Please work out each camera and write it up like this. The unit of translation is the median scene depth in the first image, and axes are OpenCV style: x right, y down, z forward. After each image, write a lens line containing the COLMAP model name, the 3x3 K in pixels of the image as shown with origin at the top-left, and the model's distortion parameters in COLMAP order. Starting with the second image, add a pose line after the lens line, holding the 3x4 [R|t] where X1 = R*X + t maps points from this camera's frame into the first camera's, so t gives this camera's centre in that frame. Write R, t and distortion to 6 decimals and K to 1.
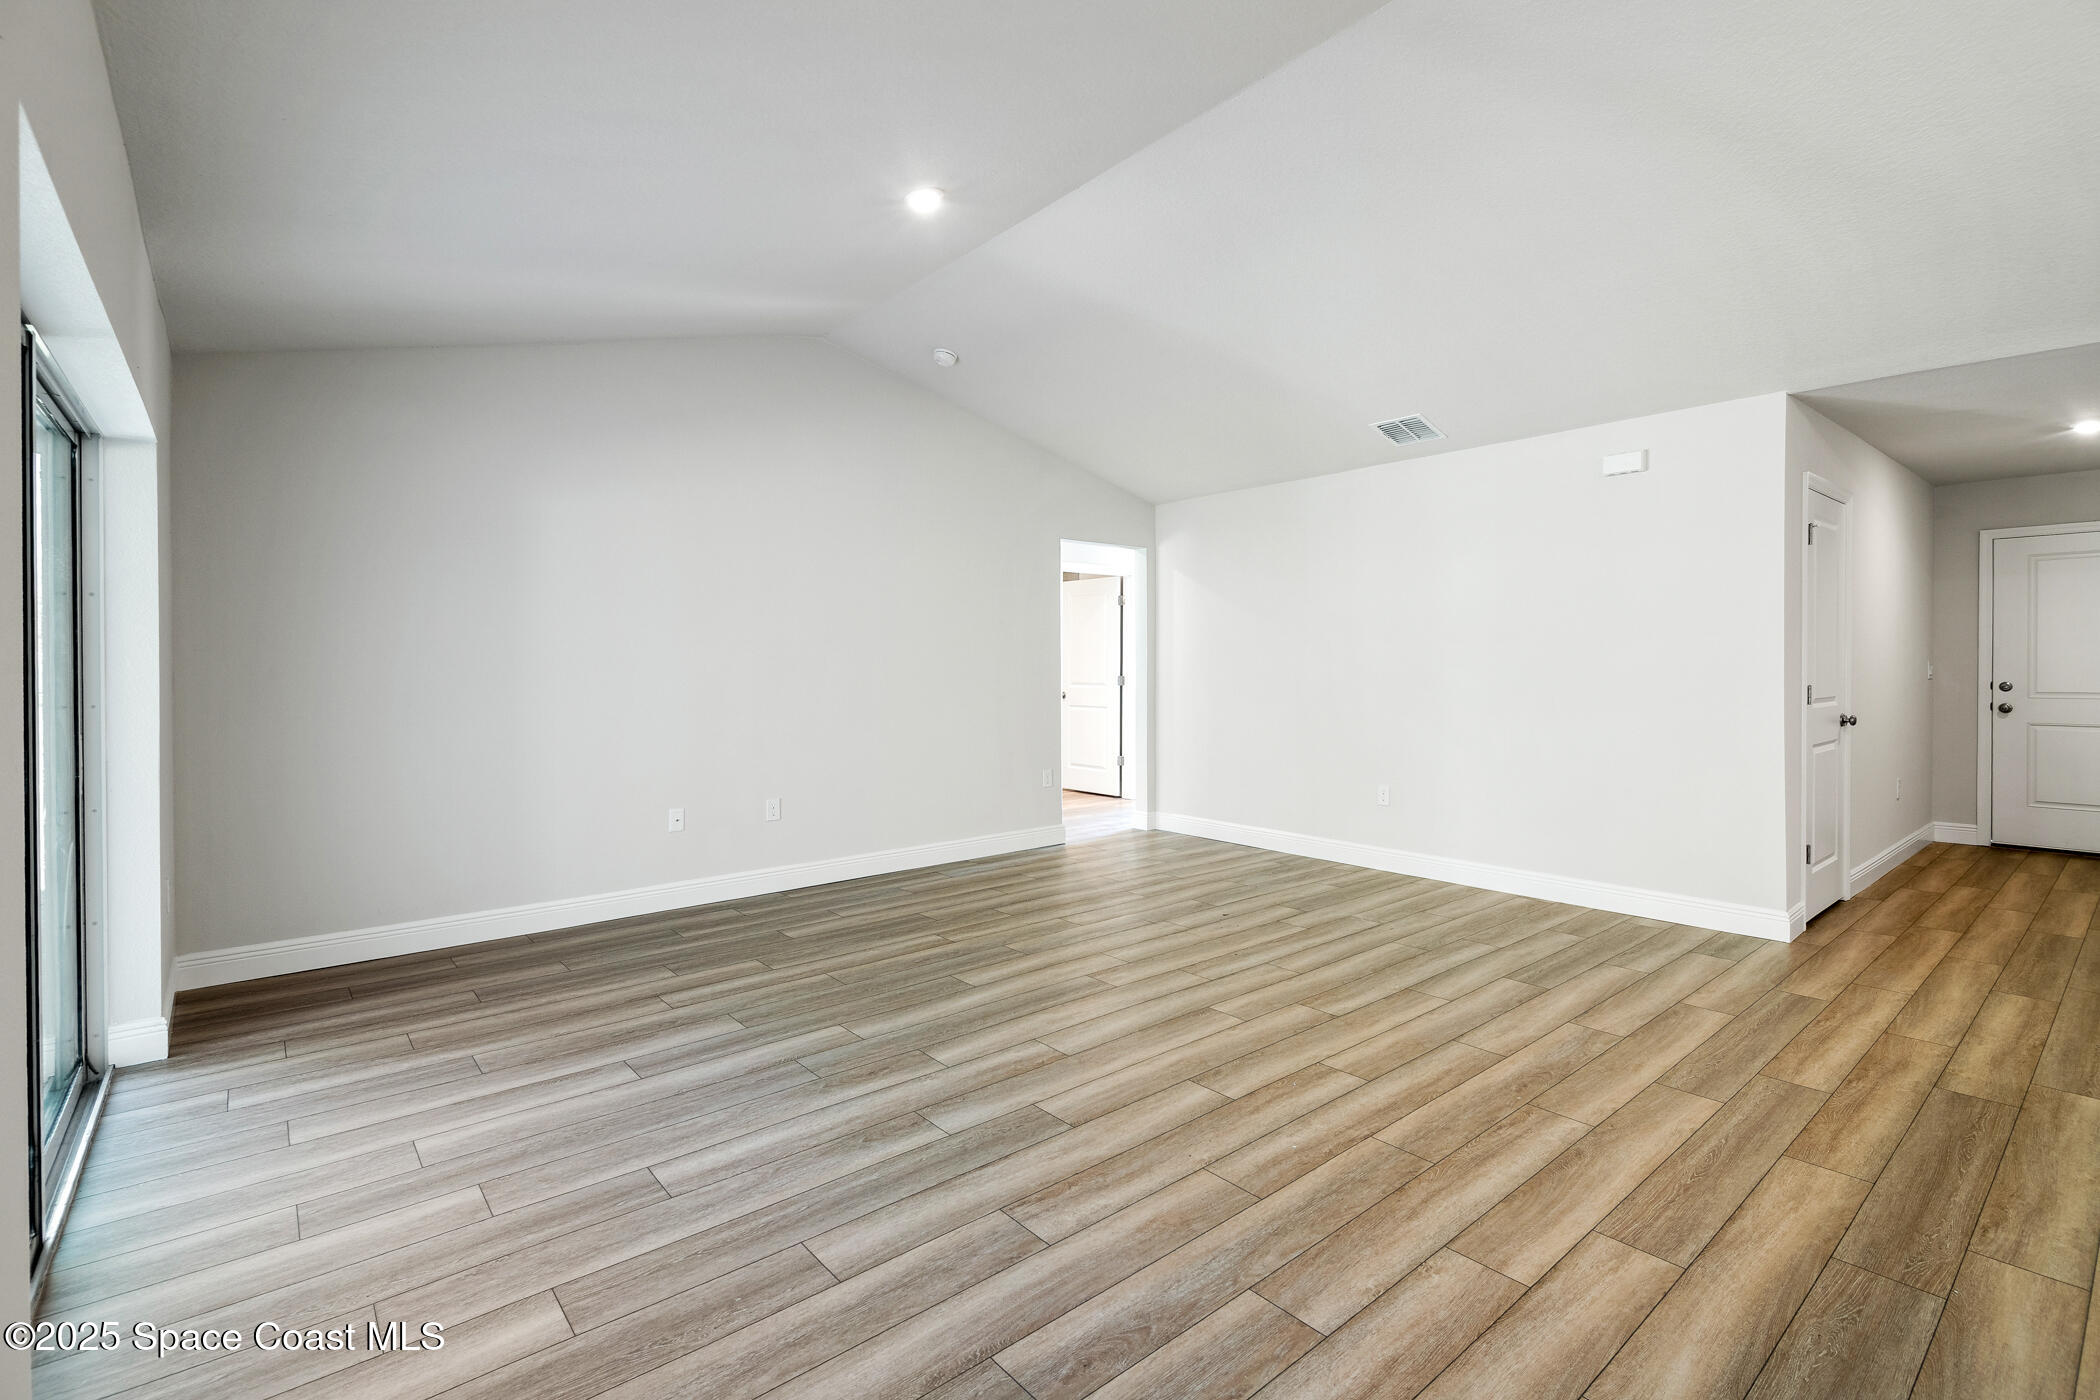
lens RADIAL K [[960.6, 0, 1060.7], [0, 960.6, 704.4], [0, 0, 1]] dist [0.010906, -0.002576]
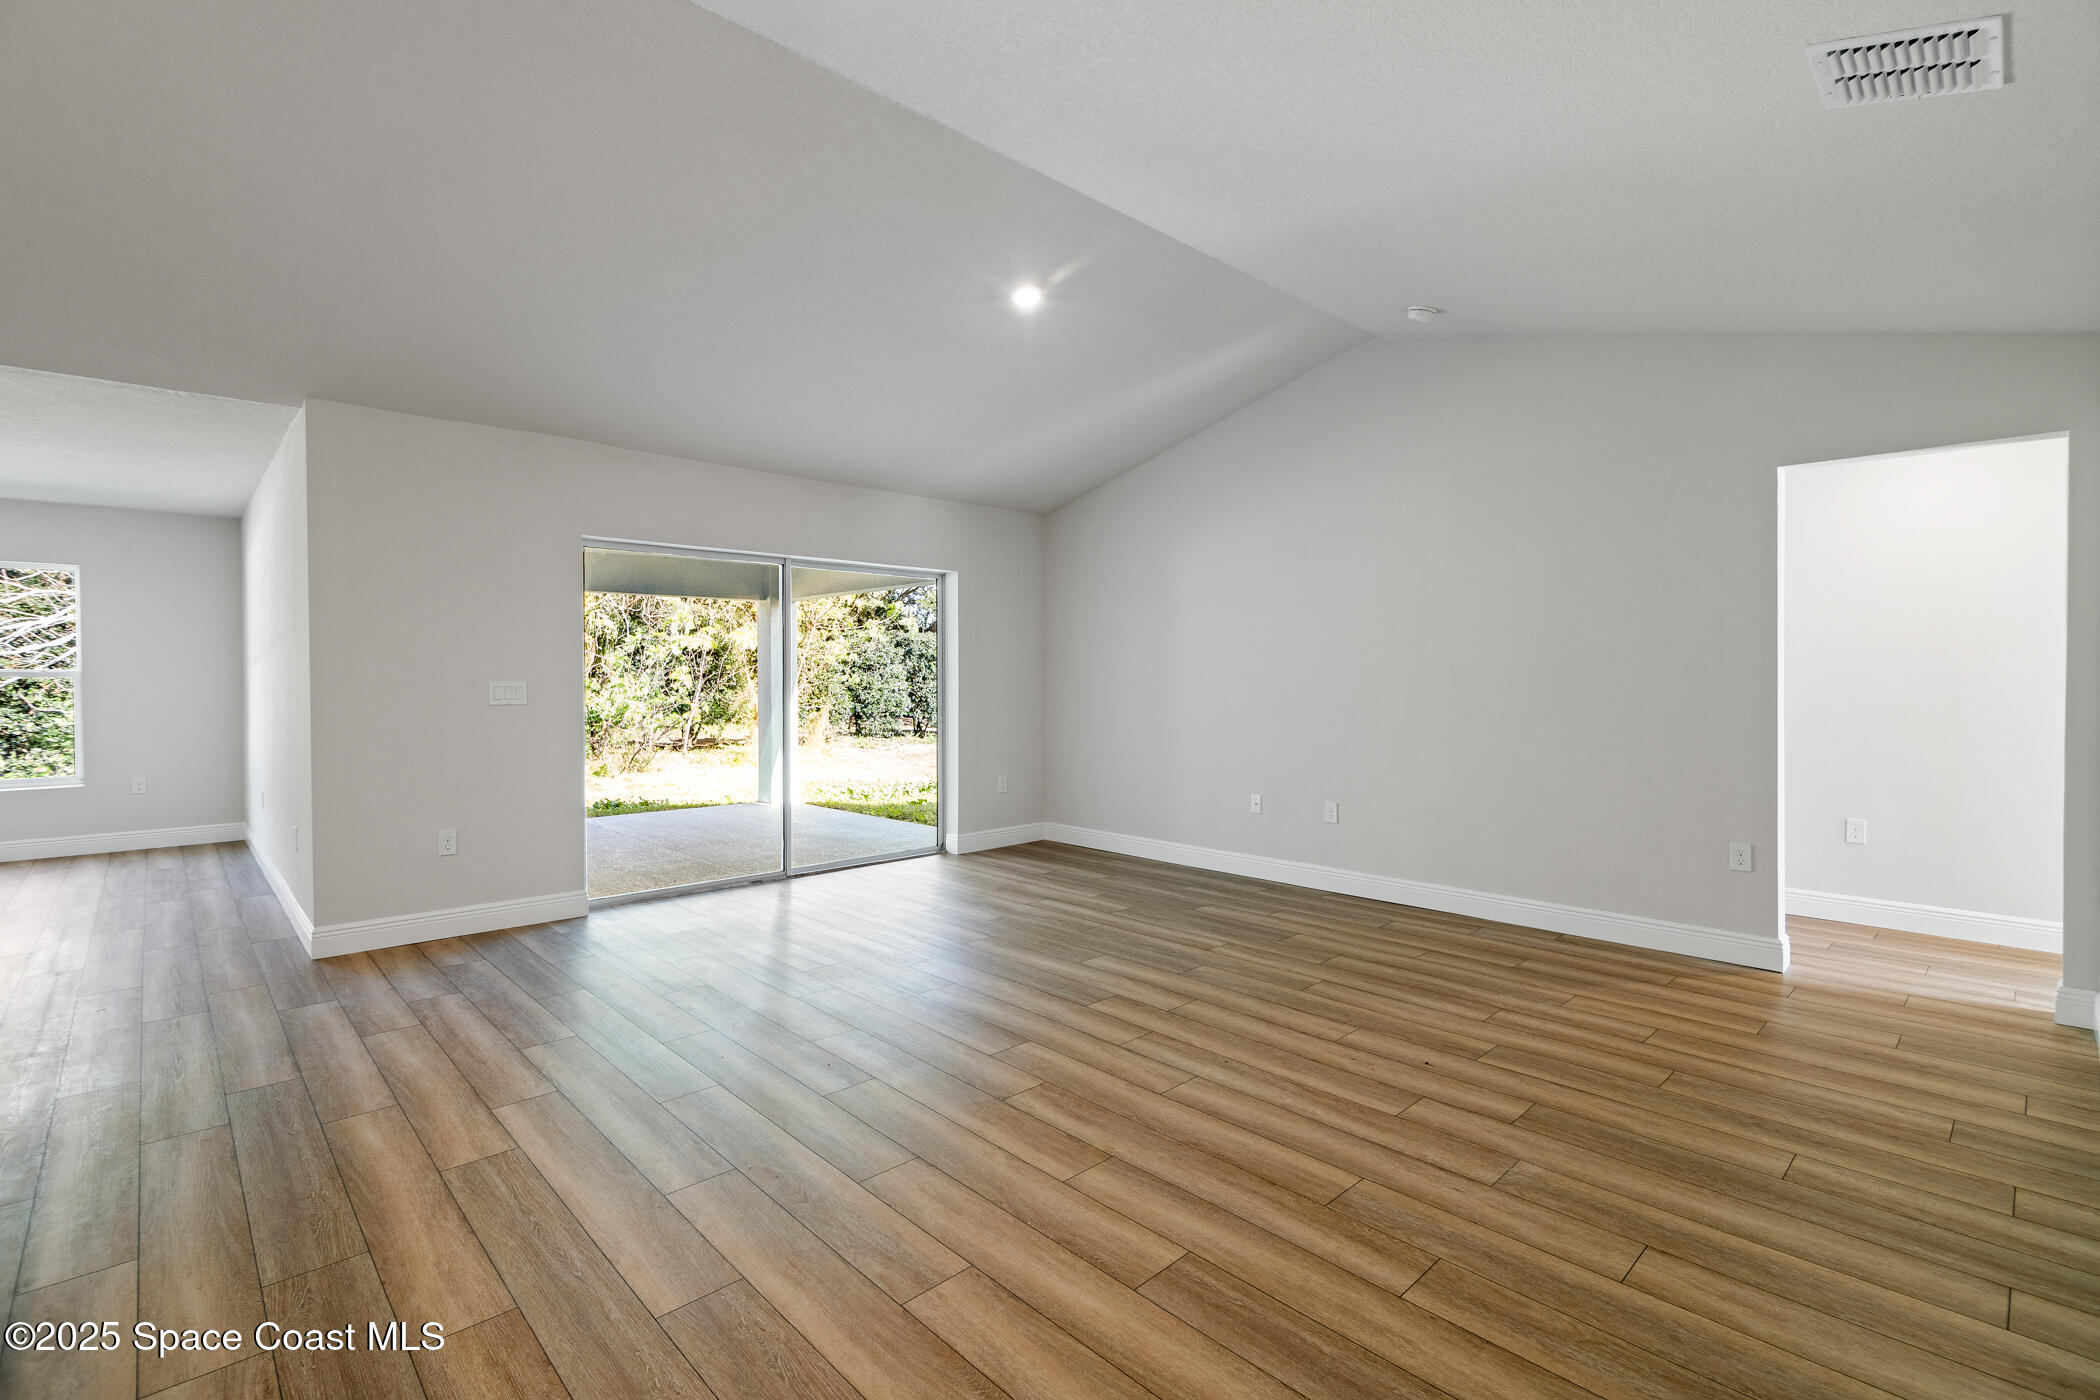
lens RADIAL K [[960.6, 0, 1070.6], [0, 960.6, 701.2], [0, 0, 1]] dist [0.010906, -0.002576]
pose [[0.058108, 0.032150, -0.997792, 1.138086], [-0.041801, 0.998683, 0.029745, -0.047900], [0.997435, 0.039980, 0.059375, 1.021929]]
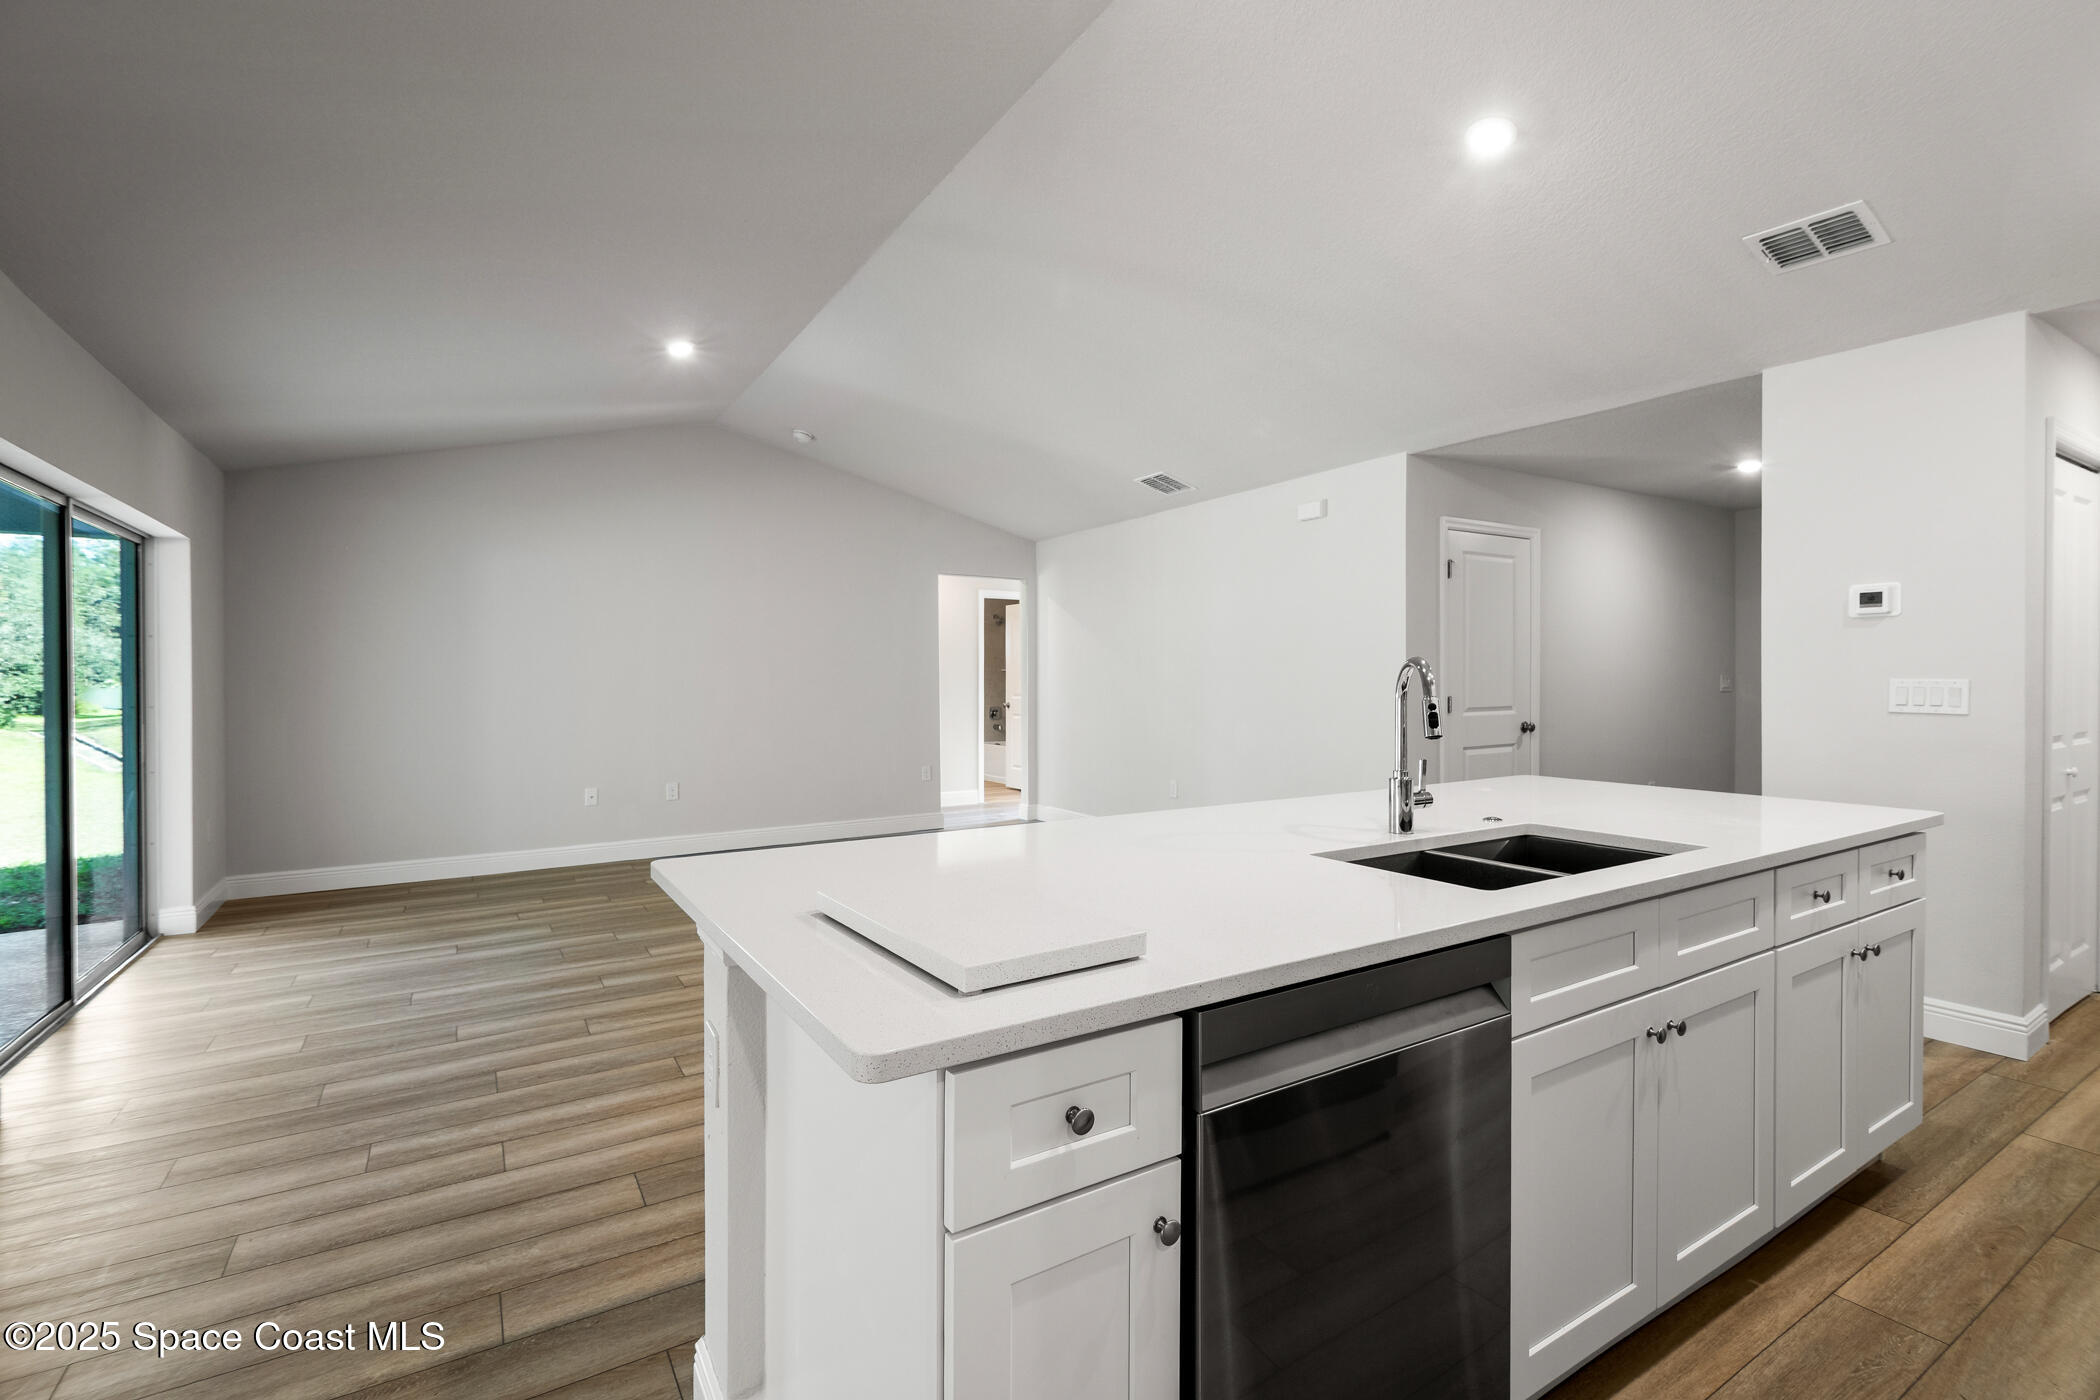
lens RADIAL K [[960.6, 0, 1053.2], [0, 960.6, 707.2], [0, 0, 1]] dist [0.010906, -0.002576]
pose [[0.988751, 0.003539, -0.149526, 0.625811], [-0.005420, 0.999911, -0.012170, 0.014386], [0.149470, 0.012844, 0.988683, -0.313240]]
